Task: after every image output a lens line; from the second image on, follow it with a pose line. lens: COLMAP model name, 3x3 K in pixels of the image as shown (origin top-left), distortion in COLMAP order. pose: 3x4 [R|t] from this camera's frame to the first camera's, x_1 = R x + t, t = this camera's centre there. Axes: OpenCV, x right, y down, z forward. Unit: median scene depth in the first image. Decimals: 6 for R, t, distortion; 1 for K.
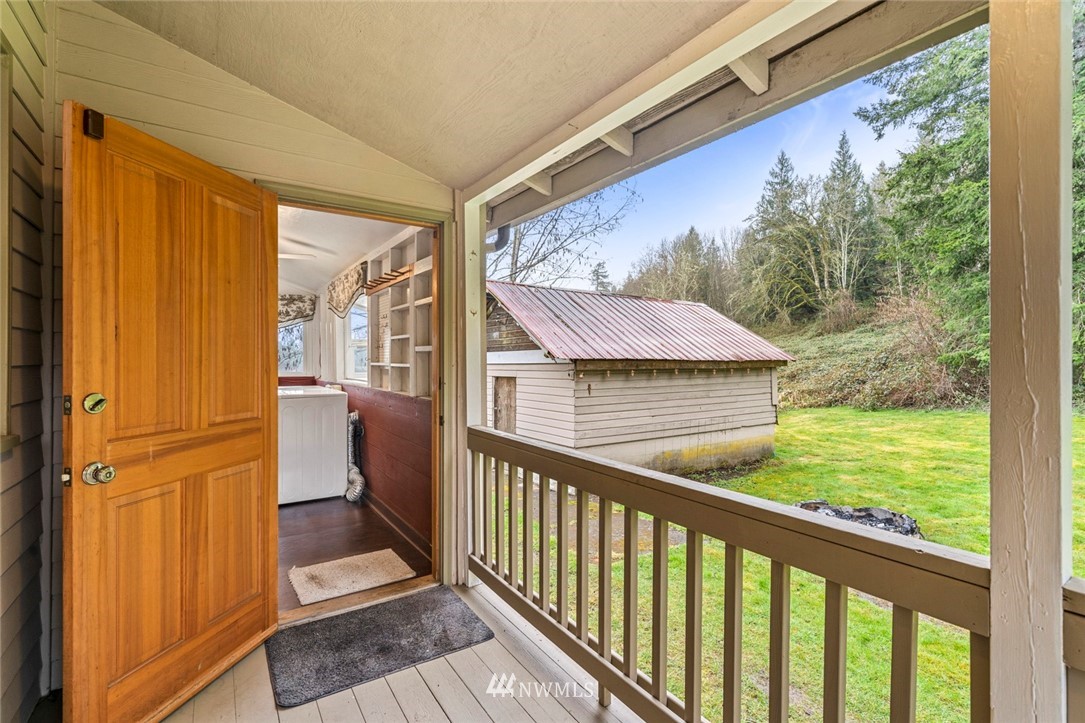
lens RADIAL K [[497.3, 0, 539.2], [0, 497.3, 356.0], [0, 0, 1]] dist [0.000455, -0.001004]
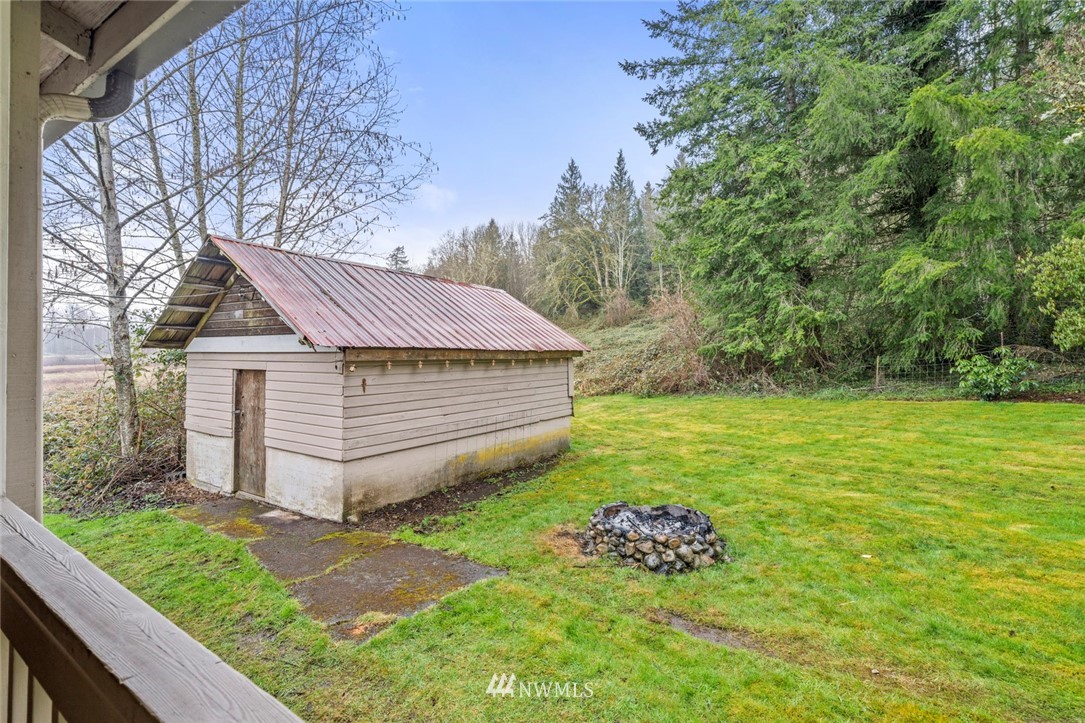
lens RADIAL K [[497.3, 0, 541.5], [0, 497.3, 351.8], [0, 0, 1]] dist [0.000455, -0.001004]
pose [[0.921207, 0.006663, 0.389015, 0.038491], [-0.011584, 0.999880, 0.010308, 0.001642], [-0.388899, -0.014002, 0.921174, 0.118744]]
